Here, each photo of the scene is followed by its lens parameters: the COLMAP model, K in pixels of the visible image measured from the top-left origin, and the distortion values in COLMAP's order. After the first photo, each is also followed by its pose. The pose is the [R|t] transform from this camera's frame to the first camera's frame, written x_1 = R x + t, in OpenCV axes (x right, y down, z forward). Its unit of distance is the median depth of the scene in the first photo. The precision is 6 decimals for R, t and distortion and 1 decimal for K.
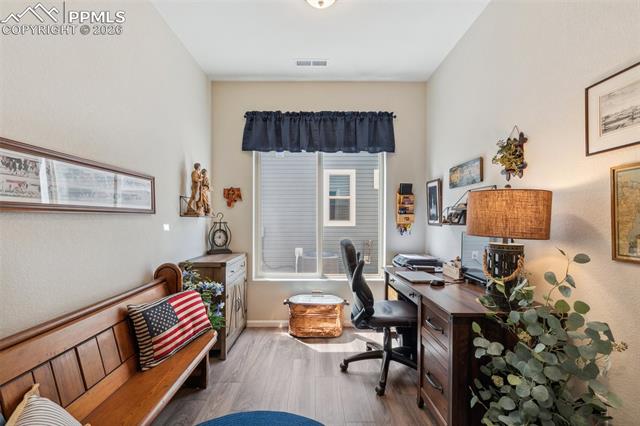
lens RADIAL K [[289.5, 0, 317.5], [0, 289.5, 221.6], [0, 0, 1]] dist [0.001810, -0.000052]
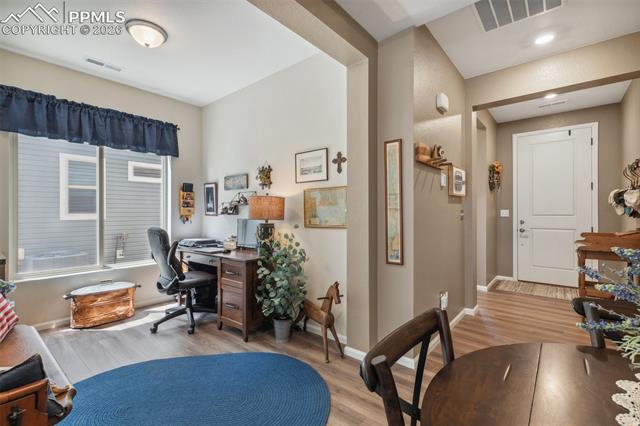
lens RADIAL K [[284.6, 0, 320.0], [0, 284.6, 213.0], [0, 0, 1]] dist [0.000439, -0.000049]
pose [[0.638891, -0.005674, 0.769276, -0.330489], [0.009594, 0.999954, -0.000592, 0.006842], [-0.769237, 0.007758, 0.638916, -0.282708]]
